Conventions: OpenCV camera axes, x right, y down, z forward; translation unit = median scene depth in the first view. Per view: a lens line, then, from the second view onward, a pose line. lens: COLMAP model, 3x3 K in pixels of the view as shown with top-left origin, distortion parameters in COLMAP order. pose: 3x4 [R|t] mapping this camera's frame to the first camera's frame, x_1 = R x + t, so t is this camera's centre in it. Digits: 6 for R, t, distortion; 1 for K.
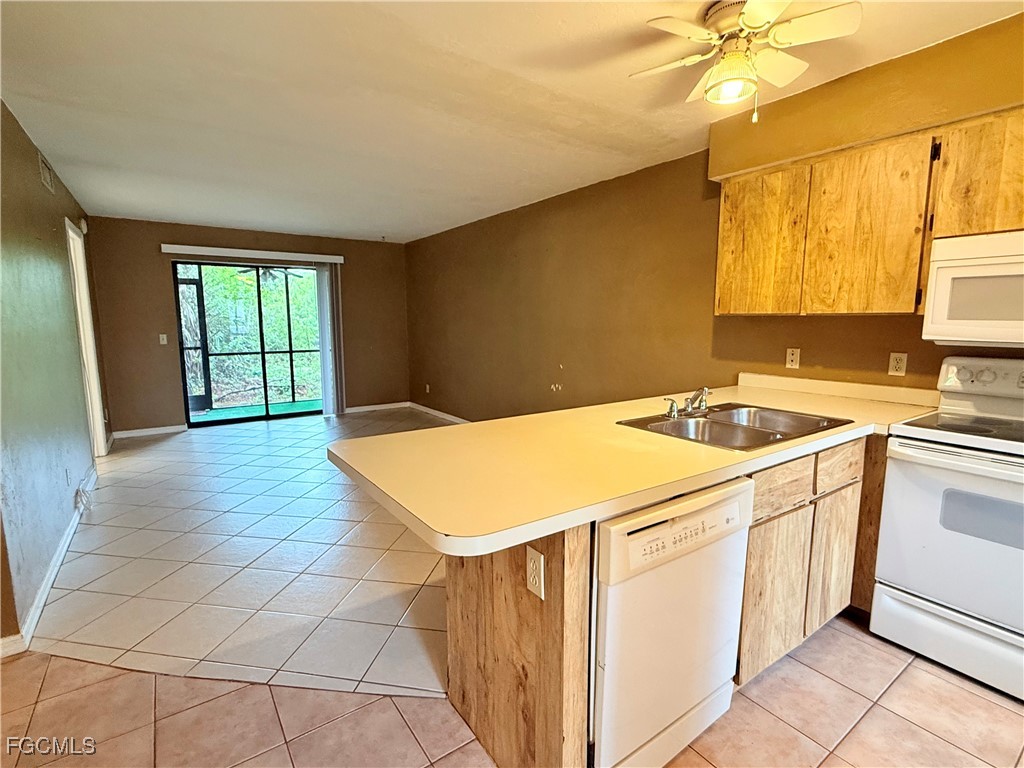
lens RADIAL K [[492.0, 0, 511.2], [0, 492.0, 386.0], [0, 0, 1]] dist [0.002694, -0.000338]
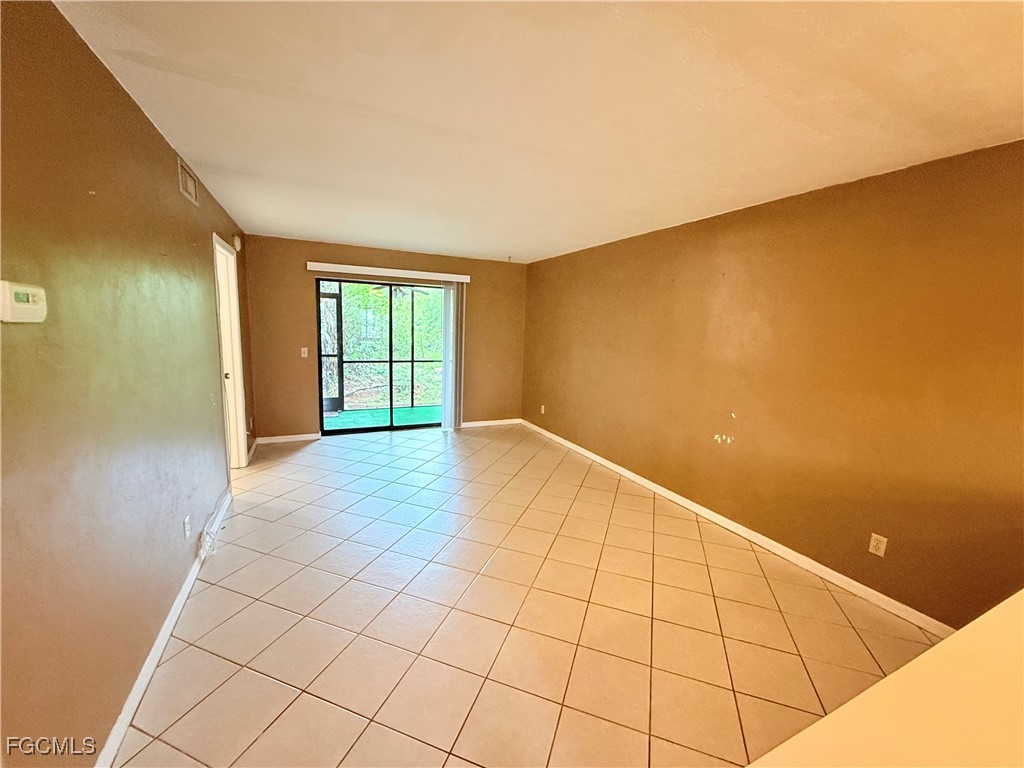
lens RADIAL K [[410.2, 0, 512.0], [0, 410.2, 384.0], [0, 0, 1]] dist [-0.000352, 0.000430]
pose [[0.985858, 0.059171, -0.156791, -0.105832], [-0.058609, 0.998247, 0.008213, -0.050255], [0.157002, 0.001093, 0.987598, 0.169932]]
